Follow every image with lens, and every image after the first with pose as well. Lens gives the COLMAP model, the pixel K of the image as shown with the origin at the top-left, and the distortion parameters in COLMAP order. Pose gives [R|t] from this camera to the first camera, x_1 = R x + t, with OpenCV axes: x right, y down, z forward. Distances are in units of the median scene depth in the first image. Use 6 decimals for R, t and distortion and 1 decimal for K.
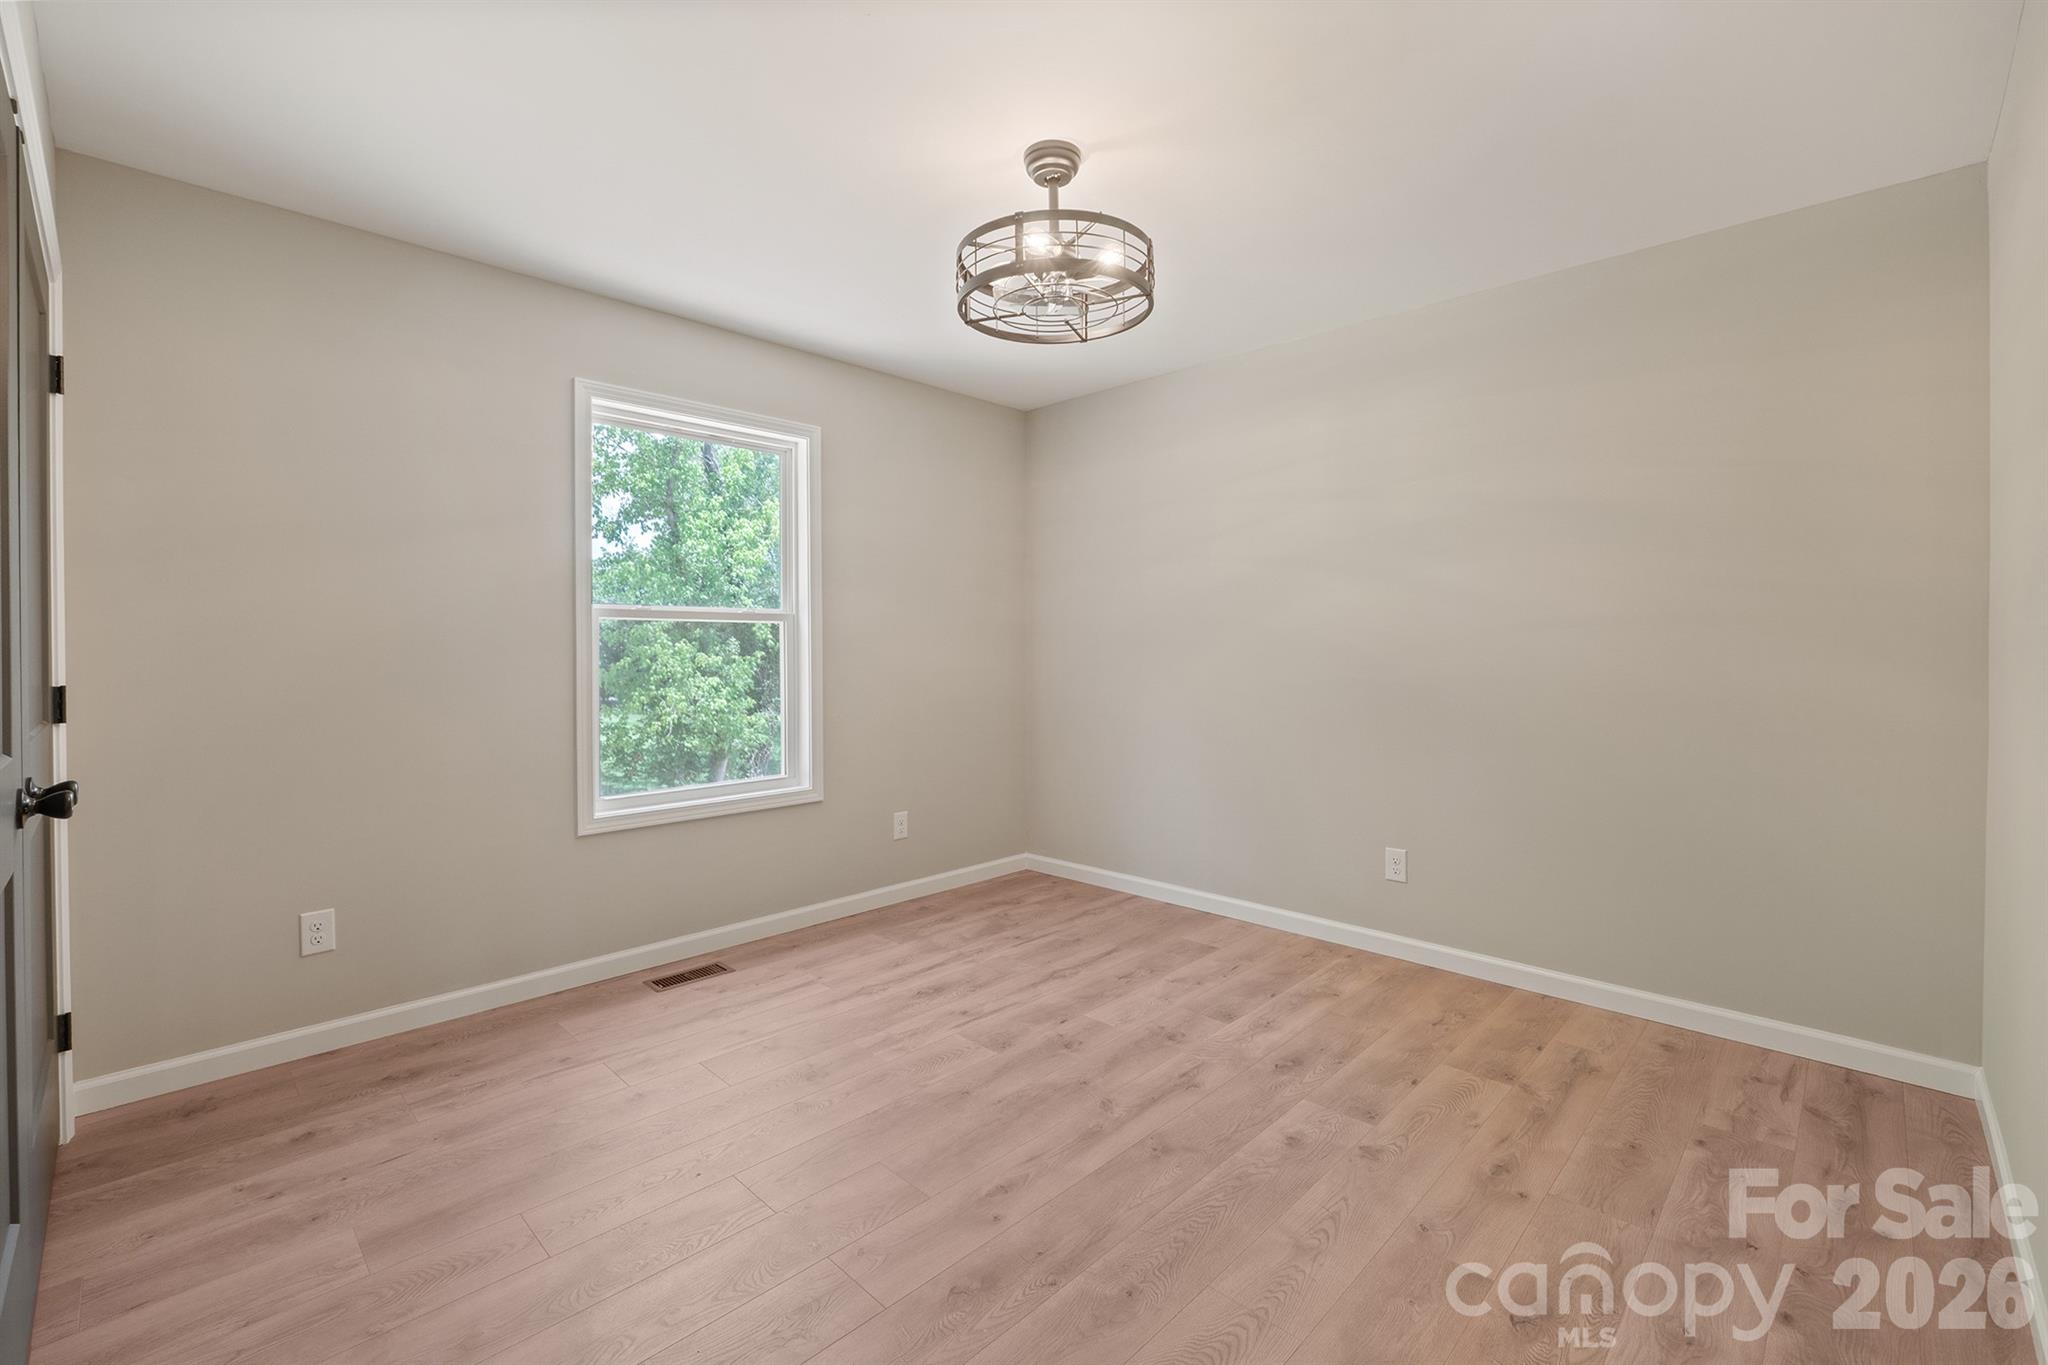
lens RADIAL K [[859.7, 0, 1067.0], [0, 859.7, 655.4], [0, 0, 1]] dist [-0.006951, -0.000549]
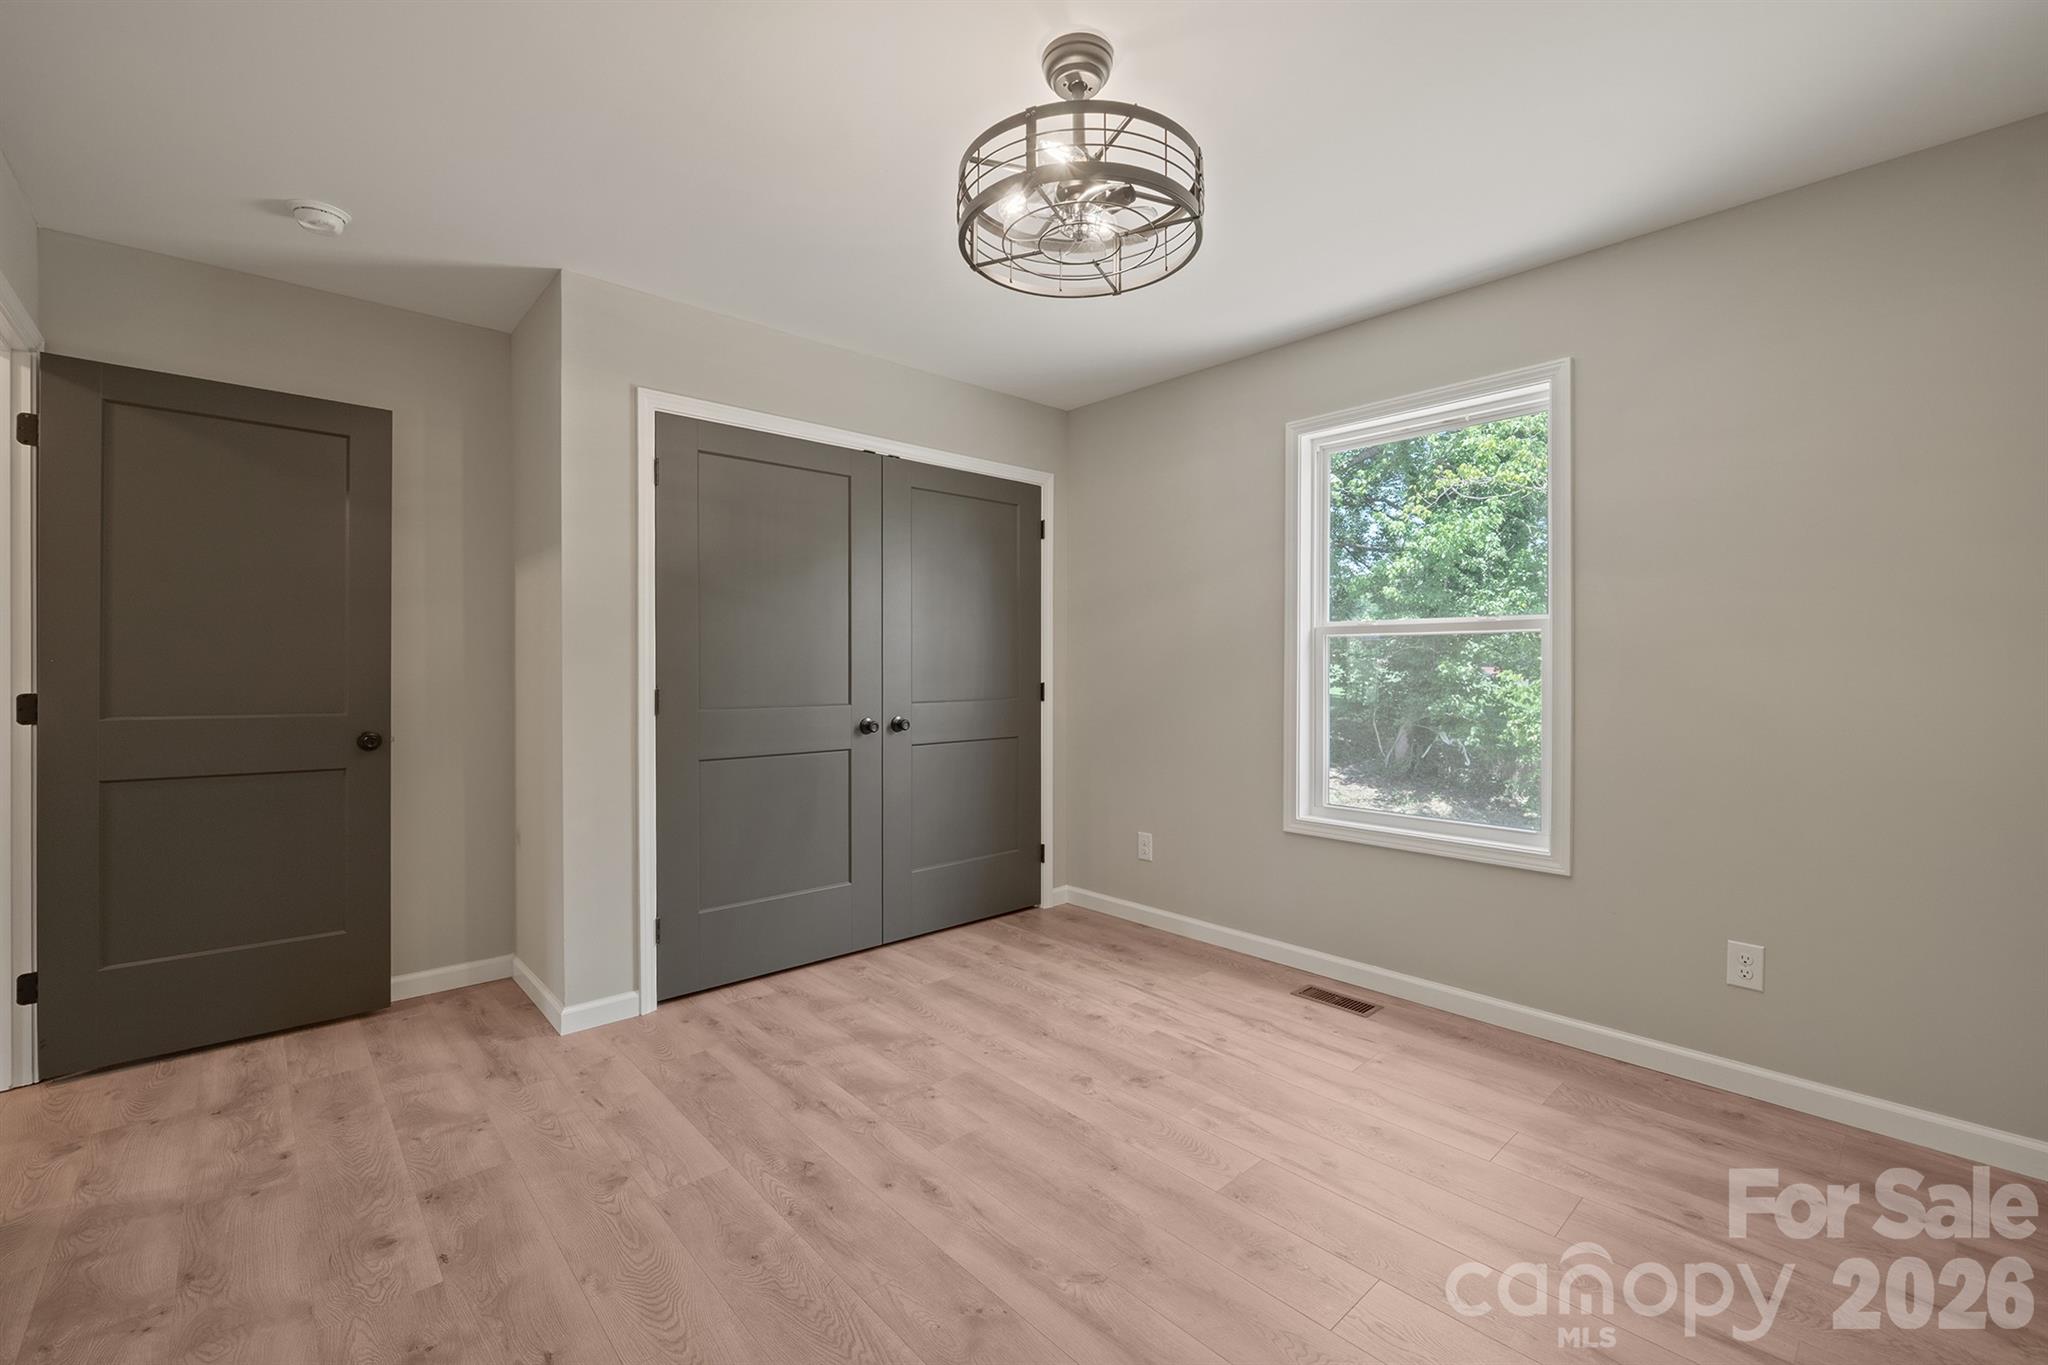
lens RADIAL K [[859.7, 0, 1002.4], [0, 859.7, 671.1], [0, 0, 1]] dist [-0.006951, -0.000549]
pose [[-0.095431, 0.008081, -0.995403, 0.743613], [-0.007522, 0.999933, 0.008839, -0.008344], [0.995408, 0.008330, -0.095364, 0.935443]]
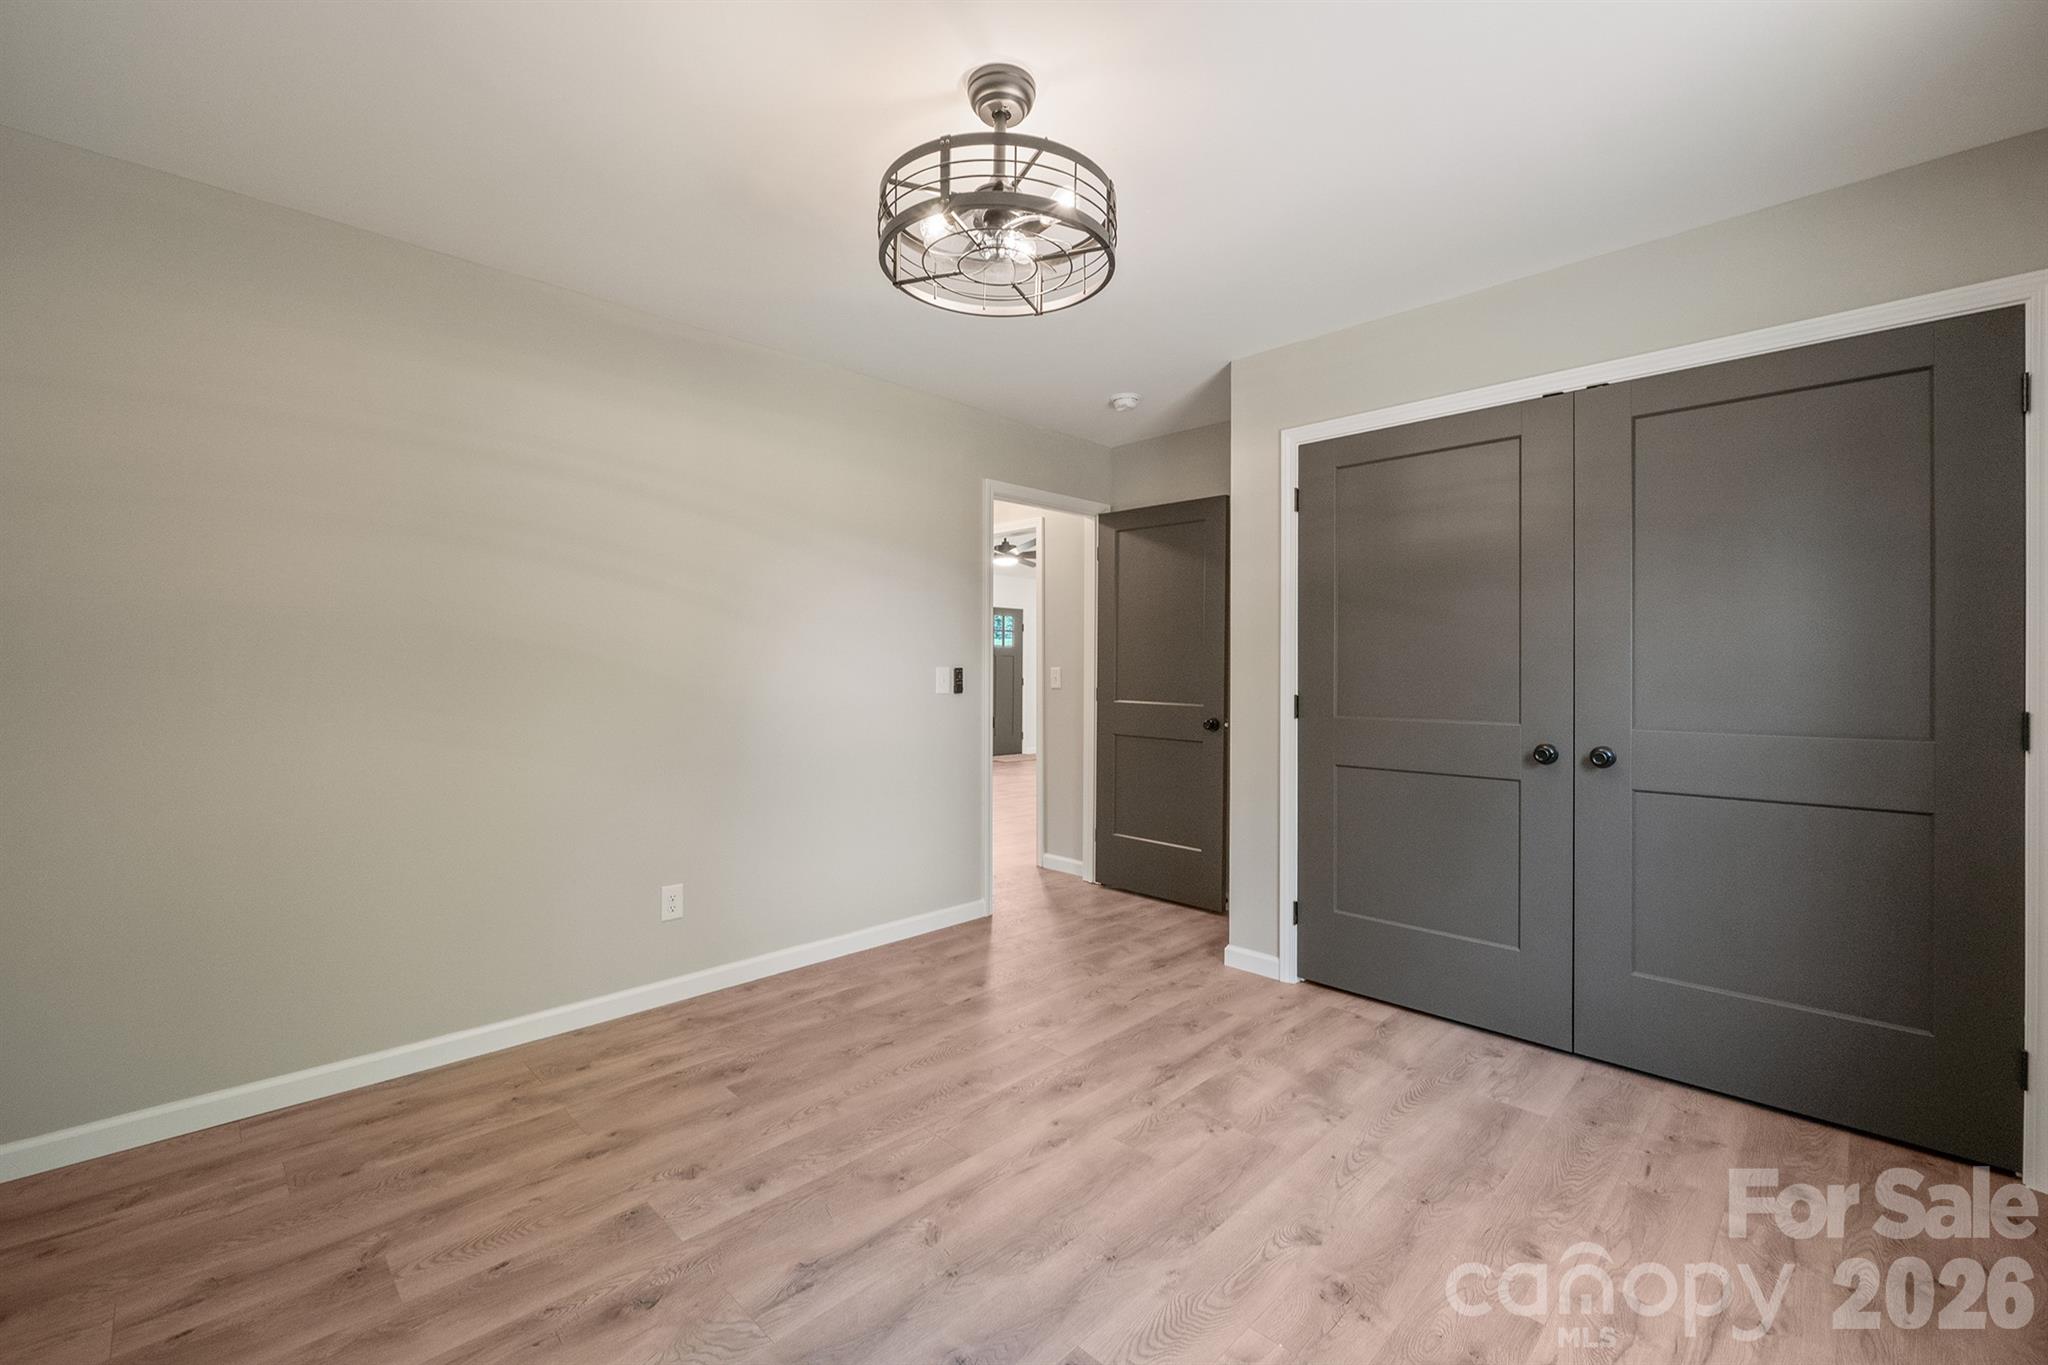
lens RADIAL K [[859.7, 0, 1053.2], [0, 859.7, 666.3], [0, 0, 1]] dist [-0.006951, -0.000549]
pose [[-0.999717, -0.001474, 0.023763, -0.081132], [-0.001413, 0.999996, 0.002619, -0.015414], [-0.023766, 0.002584, -0.999714, 1.702687]]
